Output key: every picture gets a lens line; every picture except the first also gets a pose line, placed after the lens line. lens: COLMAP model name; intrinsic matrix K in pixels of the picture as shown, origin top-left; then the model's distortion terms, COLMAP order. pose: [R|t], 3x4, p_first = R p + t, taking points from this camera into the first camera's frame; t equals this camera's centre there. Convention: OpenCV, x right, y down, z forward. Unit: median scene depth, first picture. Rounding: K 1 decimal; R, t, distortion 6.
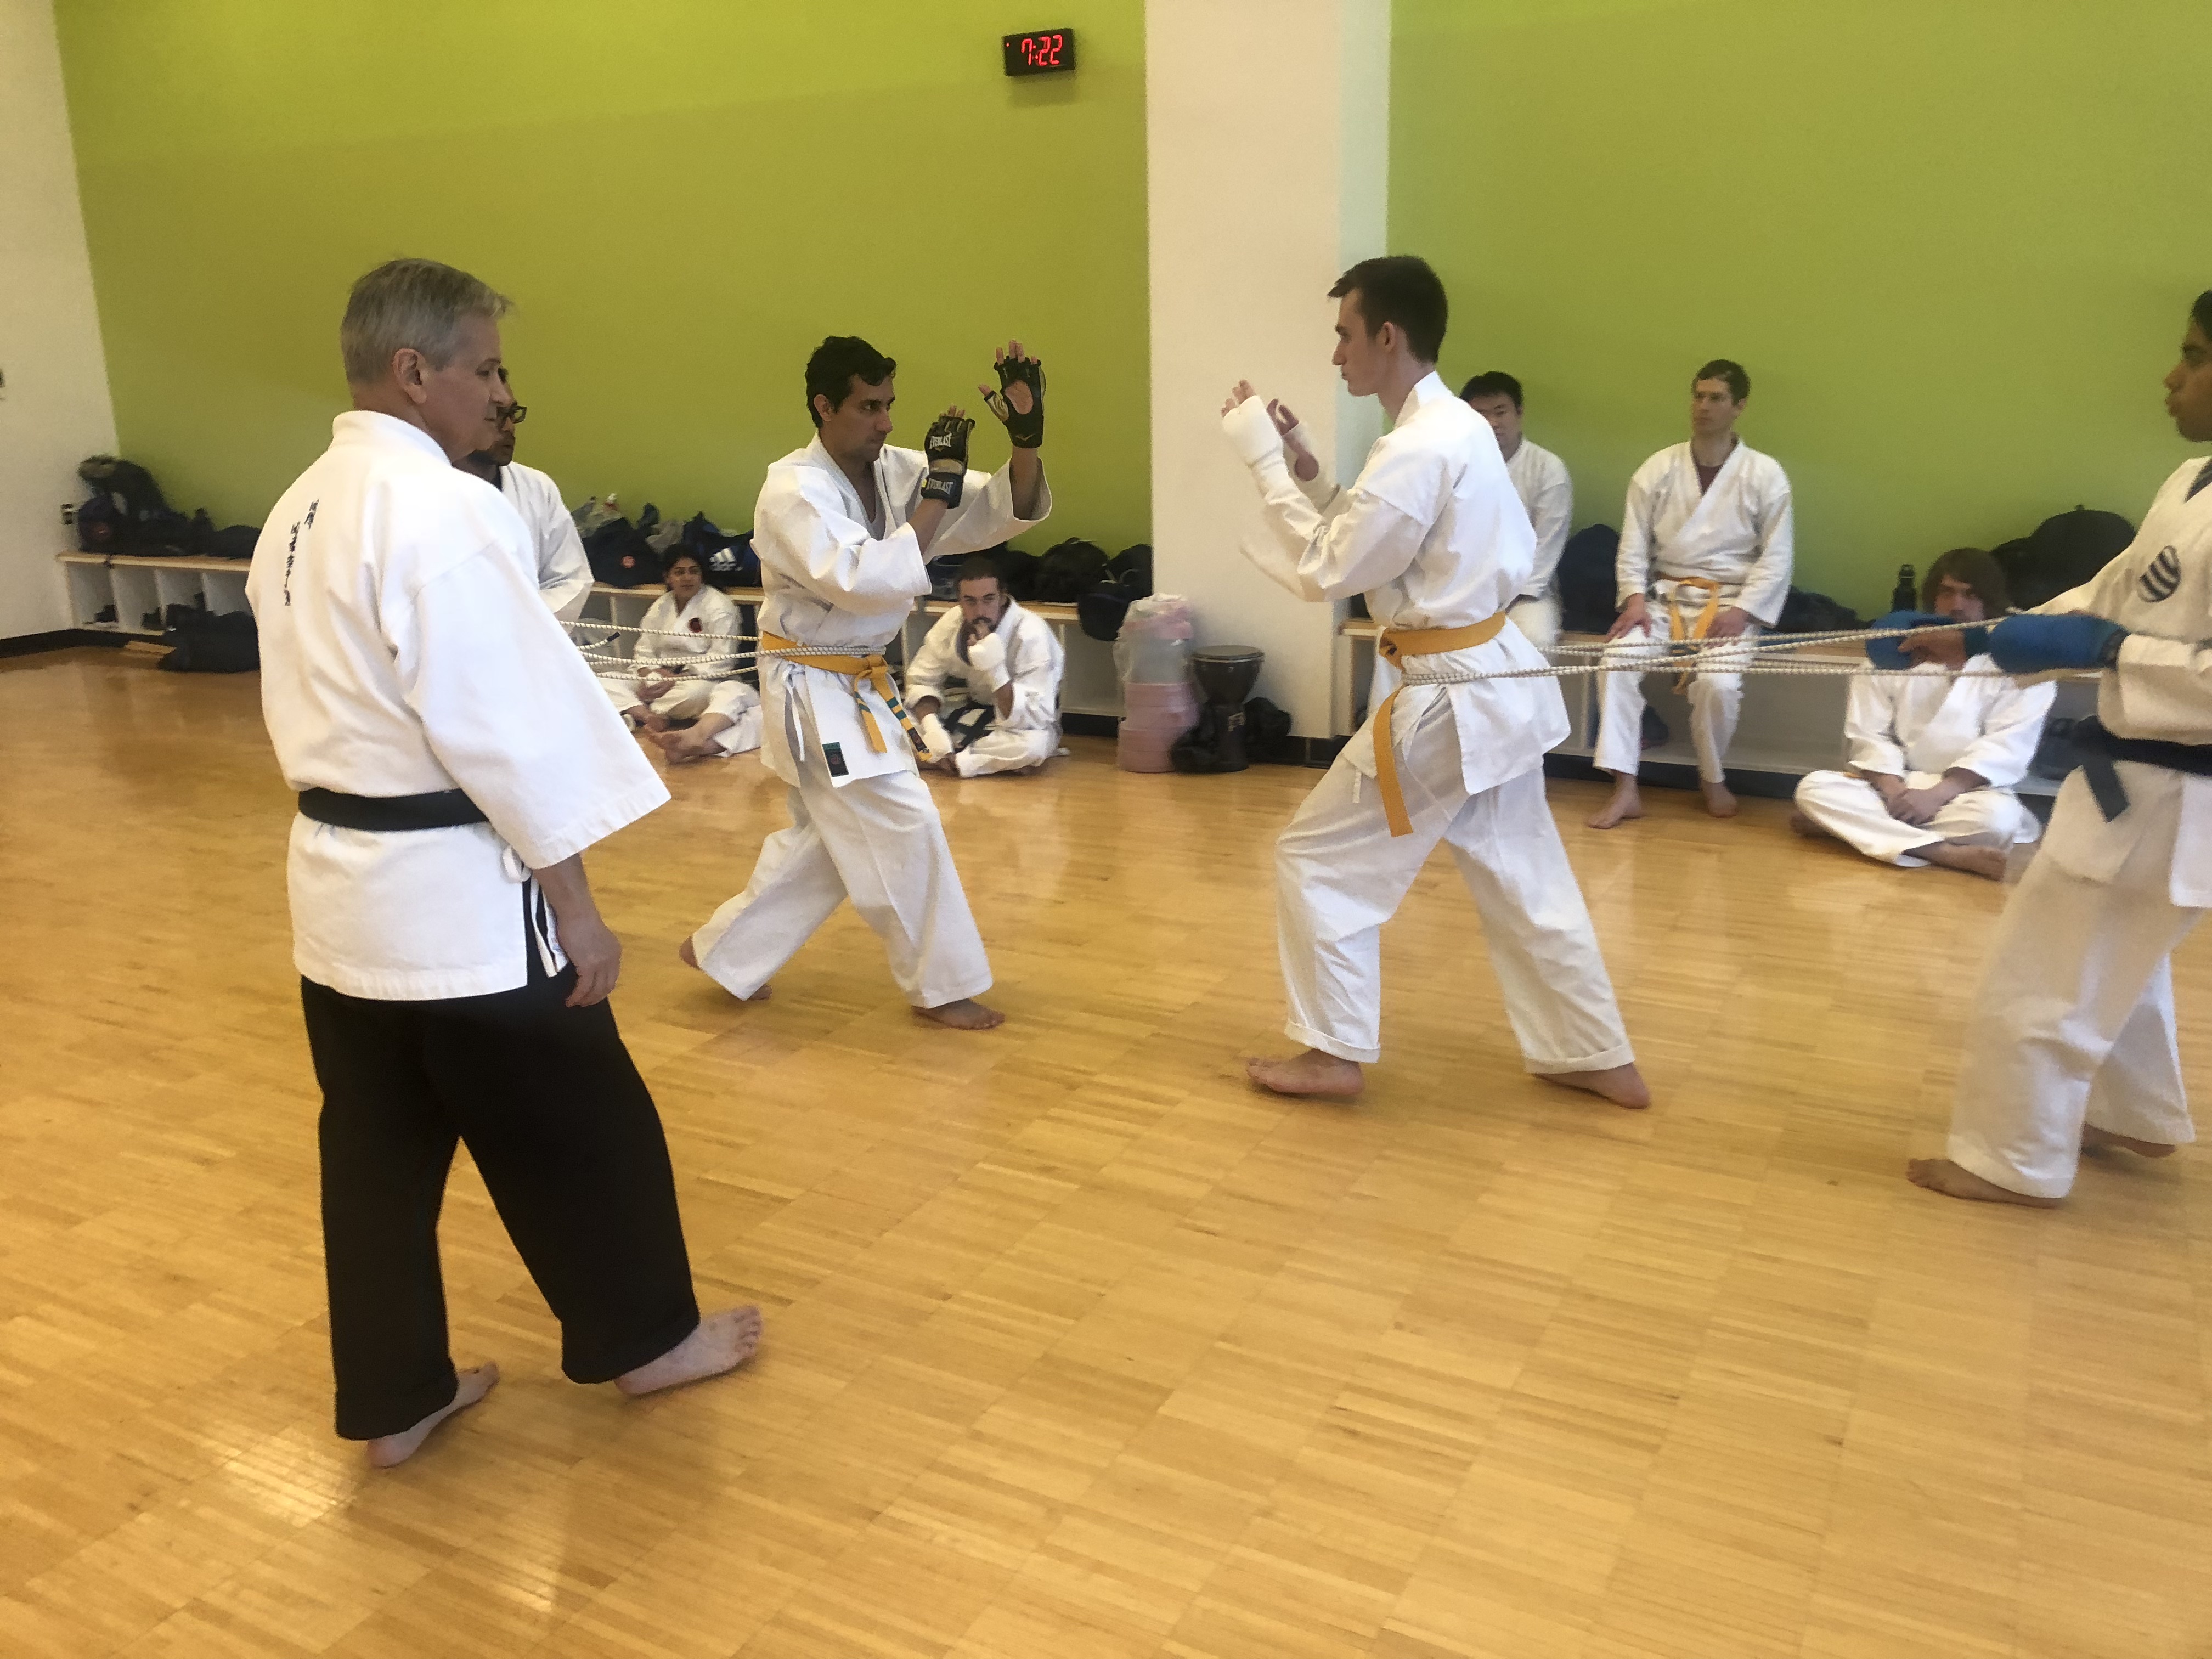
lens RADIAL K [[1848.6, 0, 1116.6], [0, 1848.6, 821.7], [0, 0, 1]] dist [-0.007237, -0.005752]
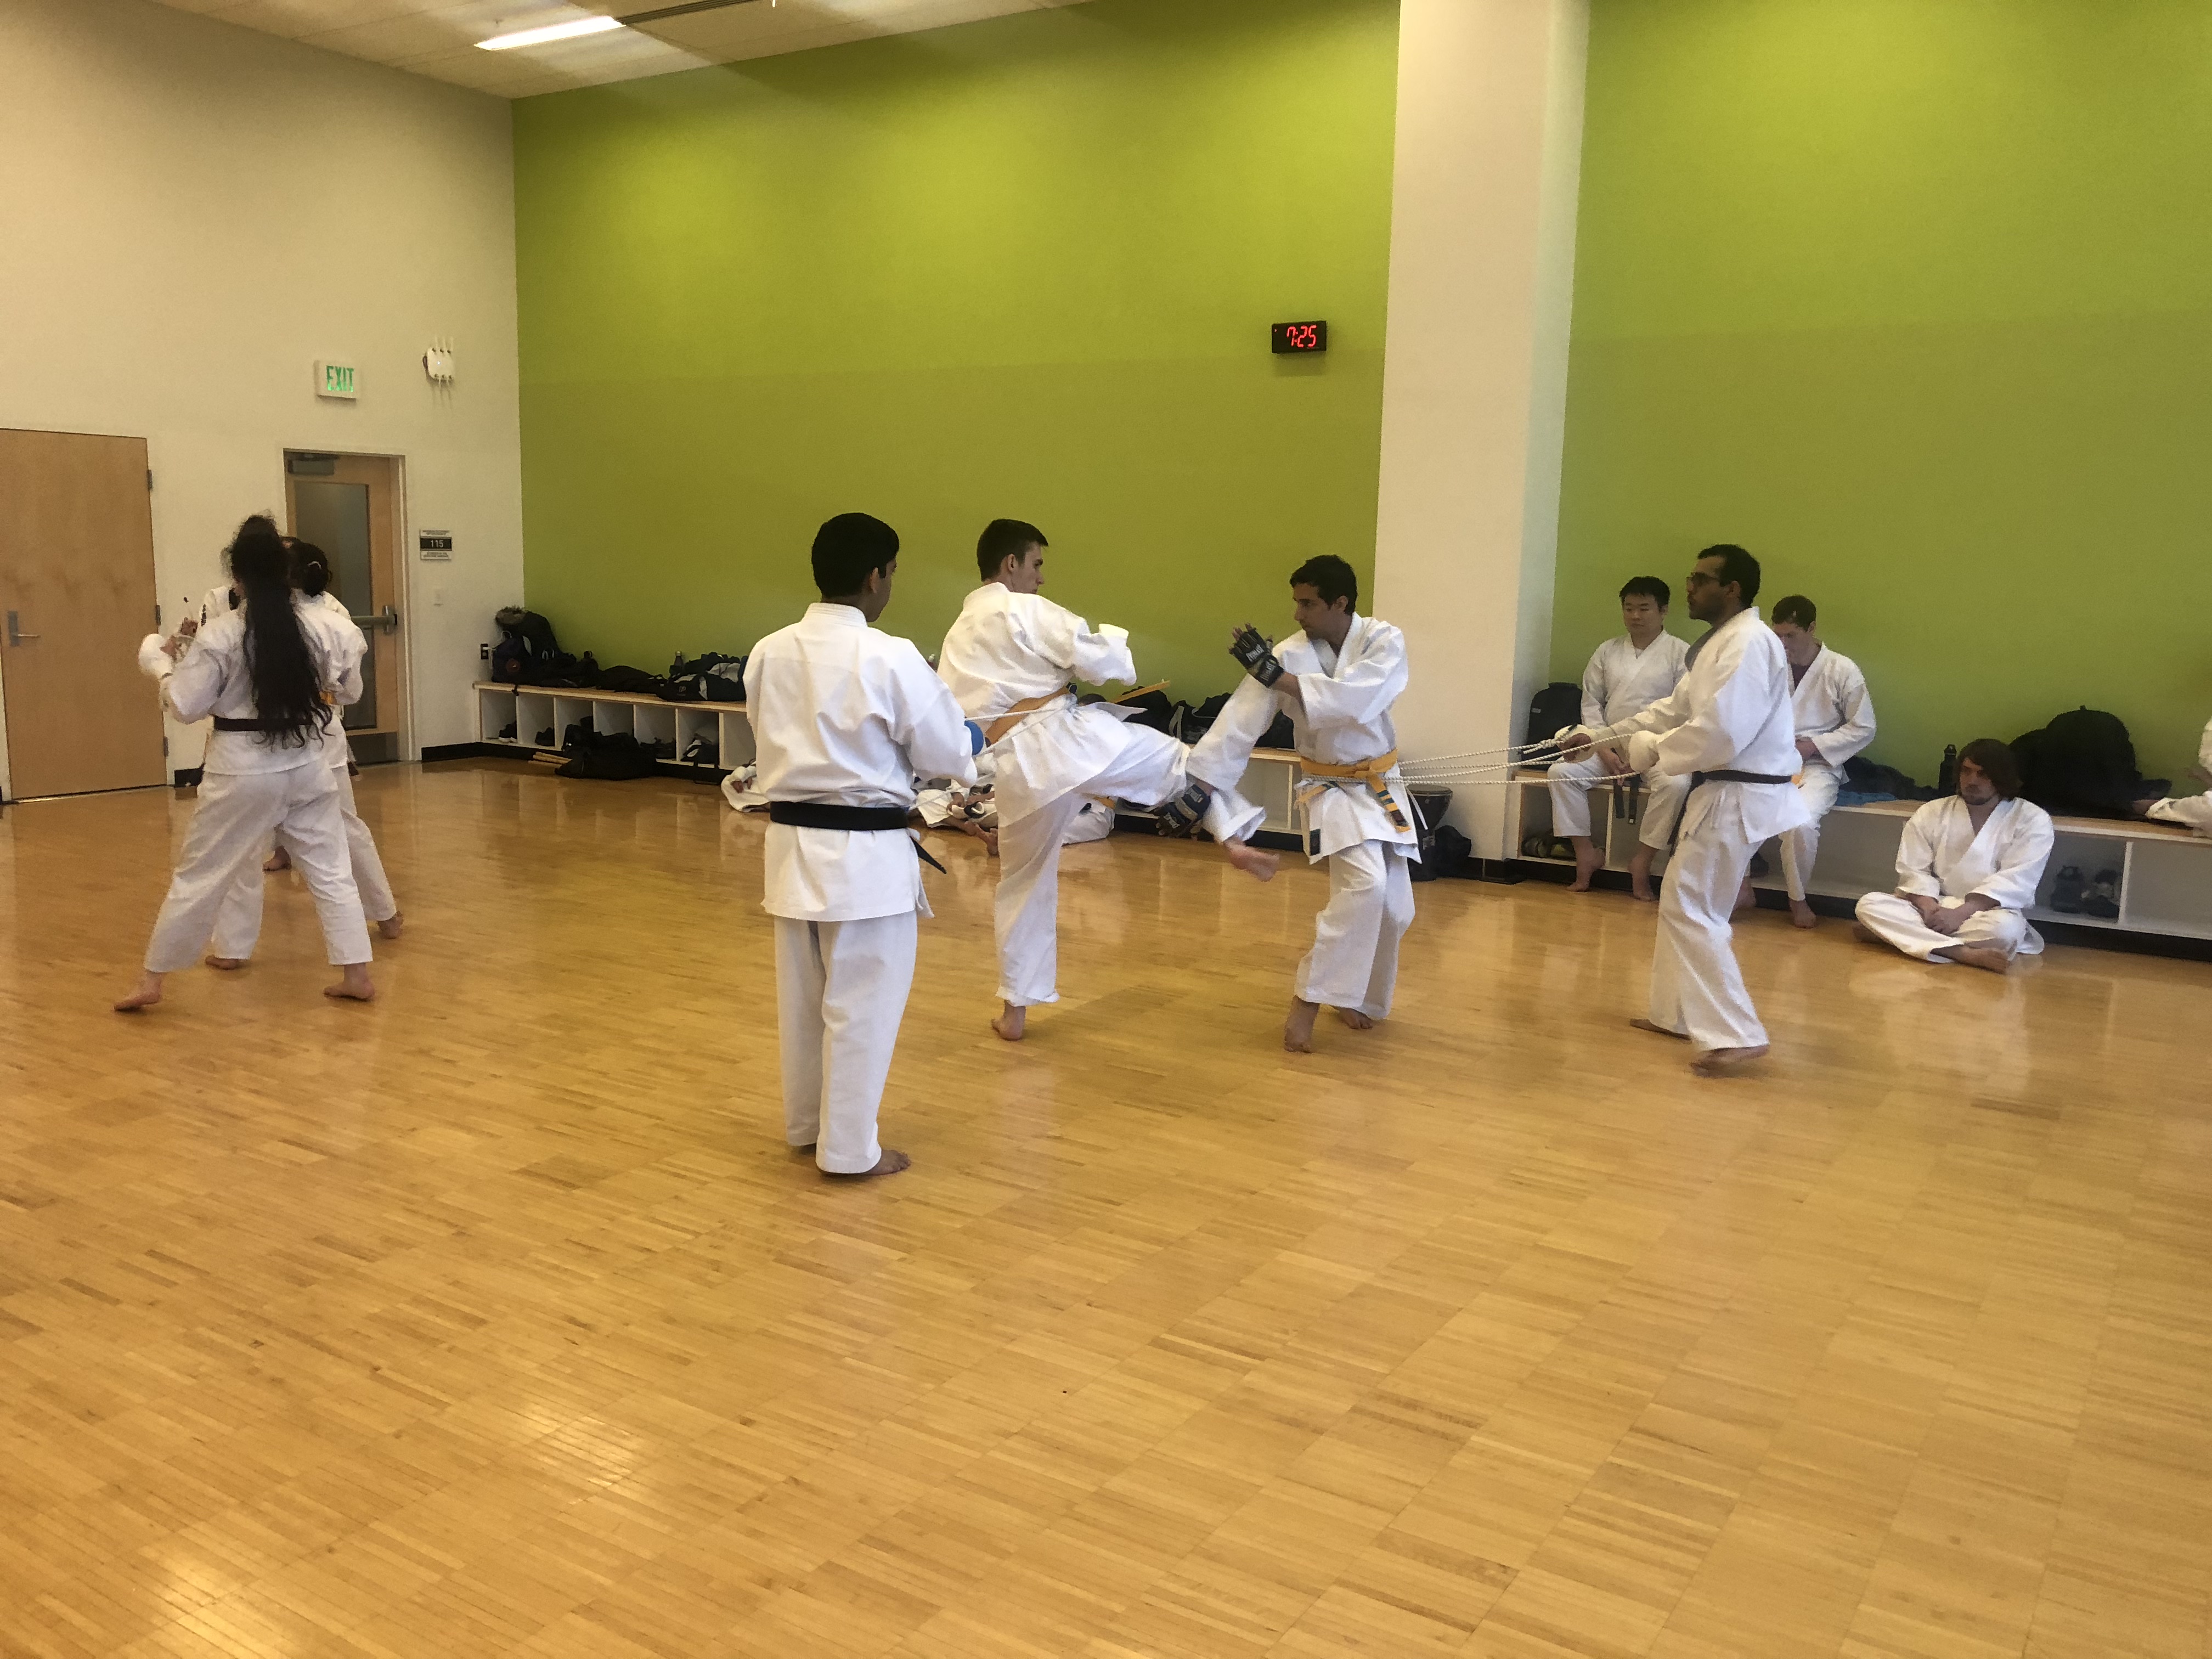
lens RADIAL K [[1848.6, 0, 1107.0], [0, 1848.6, 843.0], [0, 0, 1]] dist [-0.007237, -0.005752]
pose [[0.994971, 0.052440, -0.085335, -0.058303], [-0.059819, 0.994468, -0.086347, 0.082588], [0.080335, 0.091018, 0.992604, -0.363619]]
